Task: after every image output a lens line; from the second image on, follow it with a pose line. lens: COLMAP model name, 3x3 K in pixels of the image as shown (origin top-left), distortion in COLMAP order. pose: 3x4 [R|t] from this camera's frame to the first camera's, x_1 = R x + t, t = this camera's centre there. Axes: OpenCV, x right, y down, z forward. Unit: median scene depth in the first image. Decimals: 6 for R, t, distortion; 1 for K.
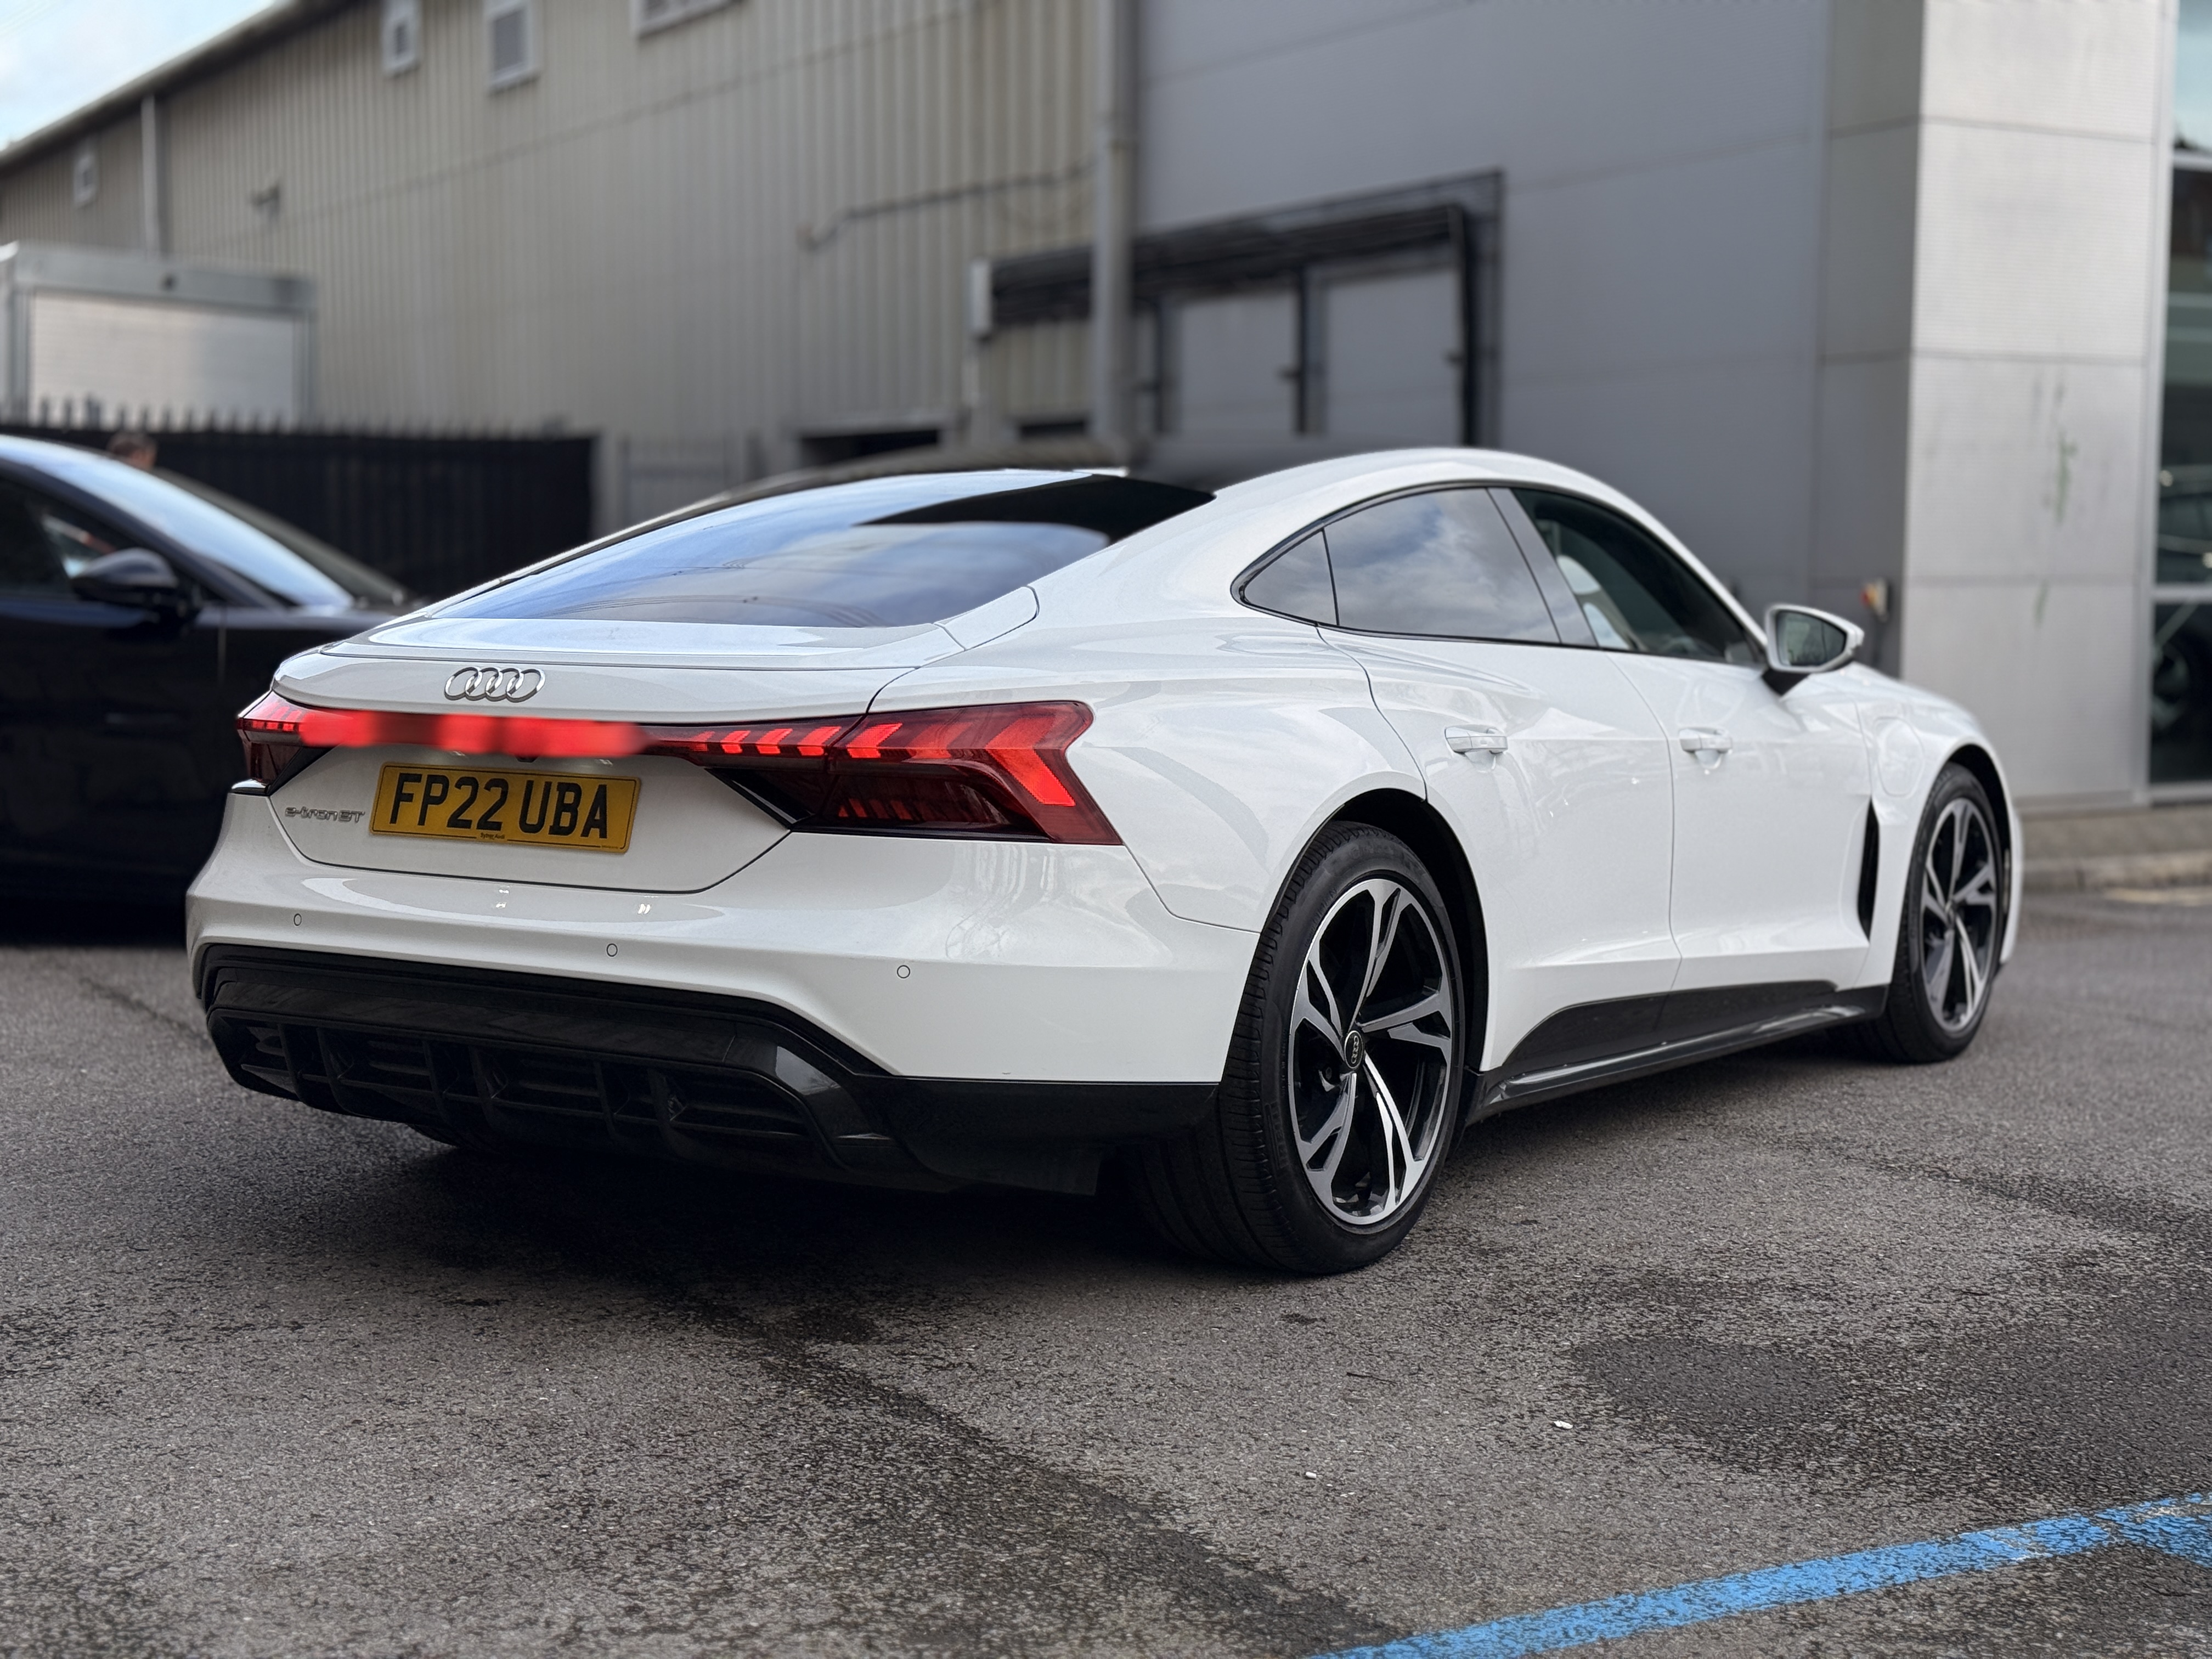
lens RADIAL K [[3158.2, 0, 1117.7], [0, 3158.2, 830.3], [0, 0, 1]] dist [0.140377, 0.000000]
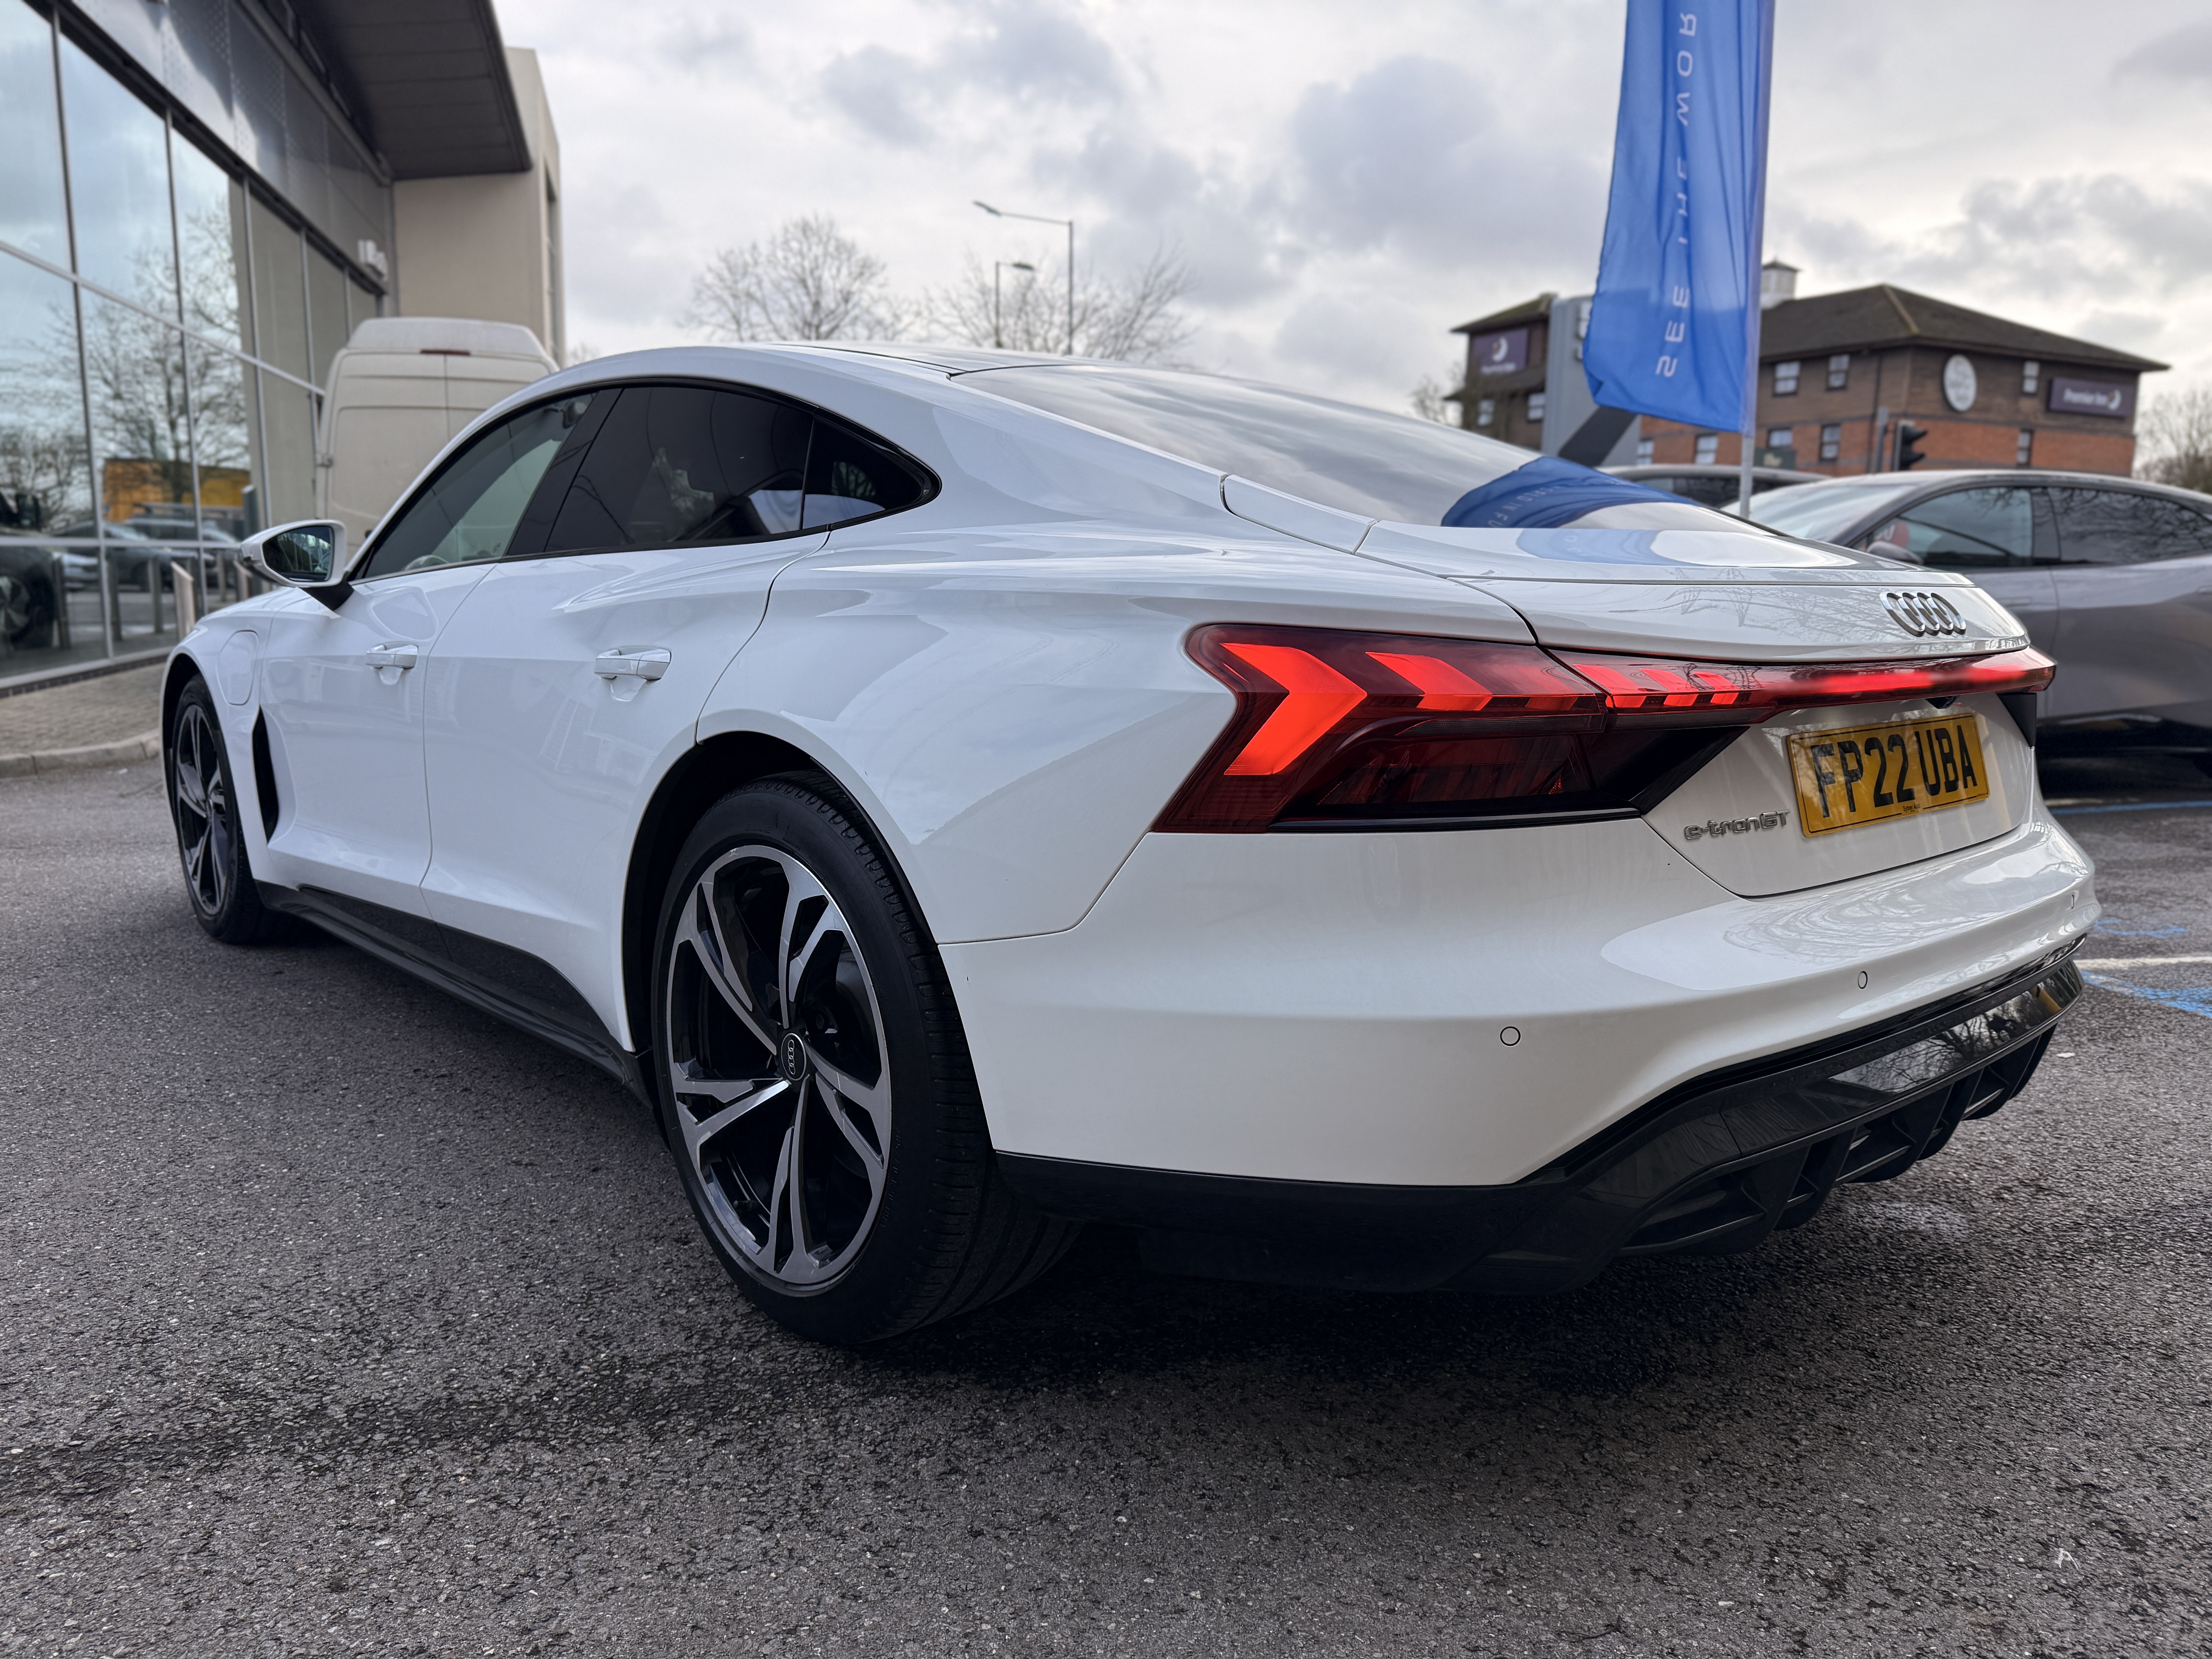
lens RADIAL K [[1557.5, 0, 1114.9], [0, 1557.5, 840.3], [0, 0, 1]] dist [0.045876, -0.064094]
pose [[0.248237, -0.170244, 0.953622, -0.609297], [0.064498, 0.985156, 0.159084, -0.063898], [-0.966550, 0.022016, 0.255533, 1.072270]]
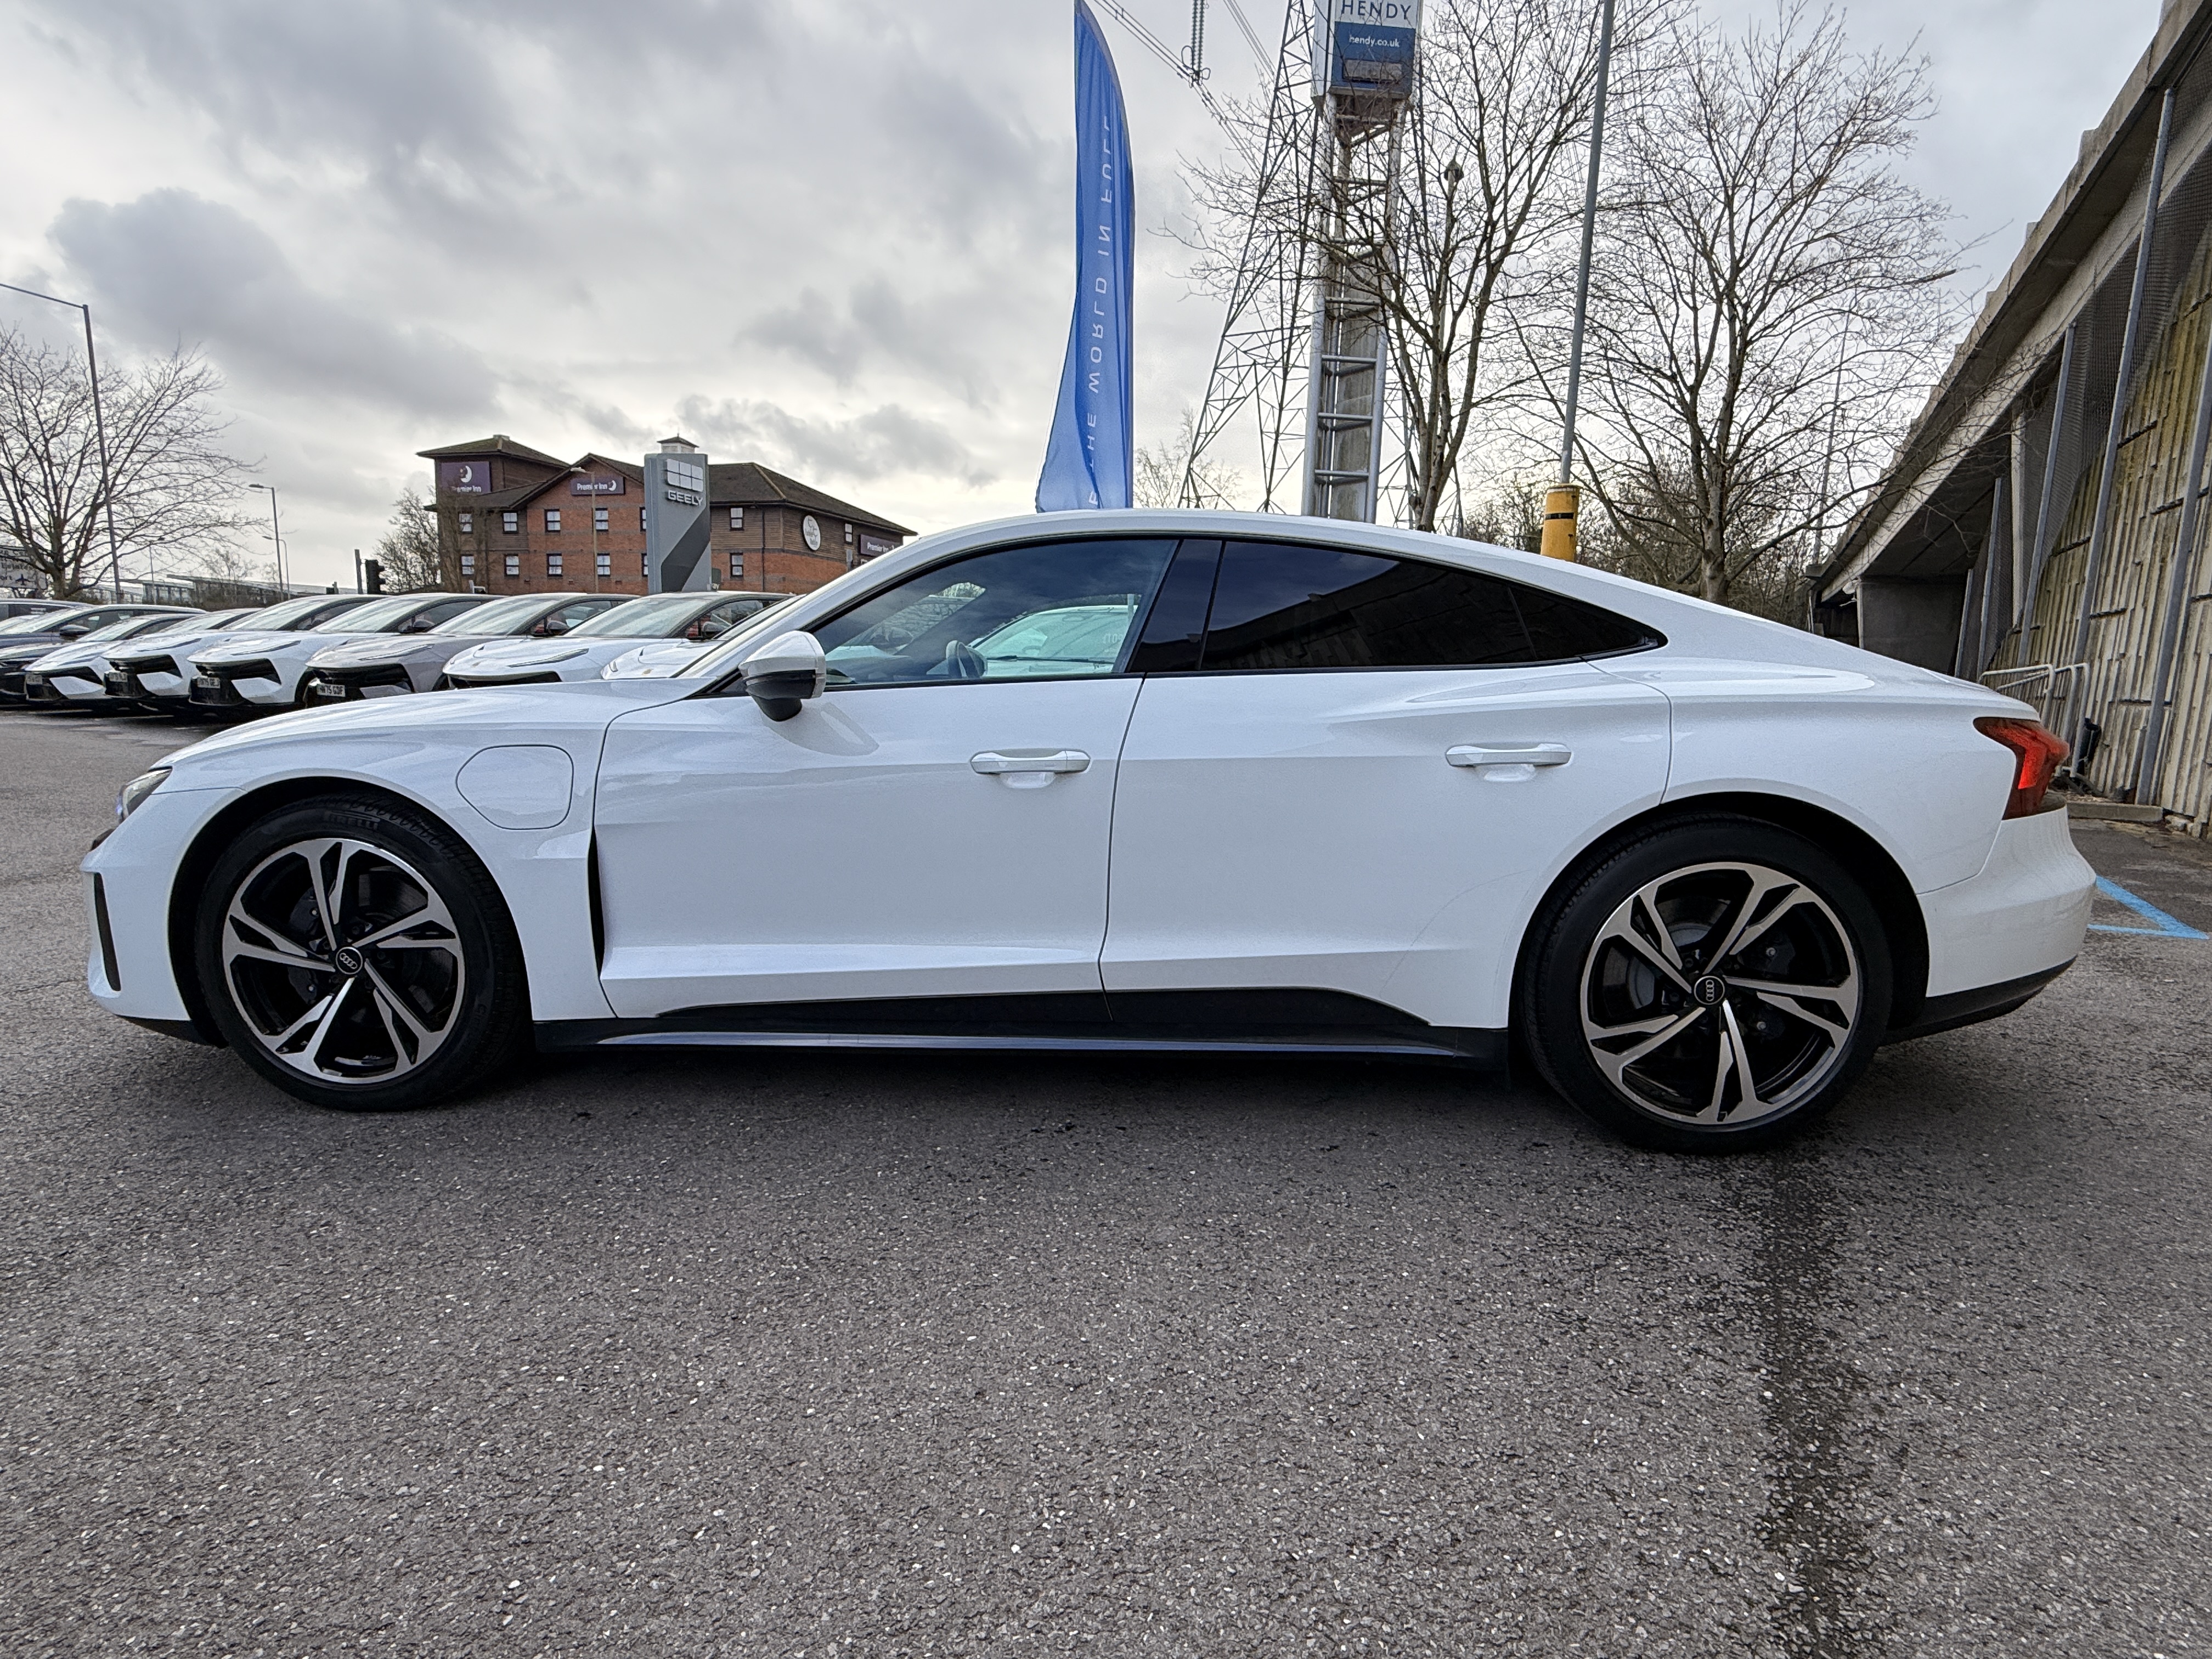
lens RADIAL K [[1081.6, 0, 1108.3], [0, 1081.6, 849.1], [0, 0, 1]] dist [0.001673, -0.000448]
pose [[-0.506129, -0.164525, 0.846619, -0.499715], [0.044269, 0.975386, 0.216014, -0.118291], [-0.861321, 0.146810, -0.486388, 1.700966]]
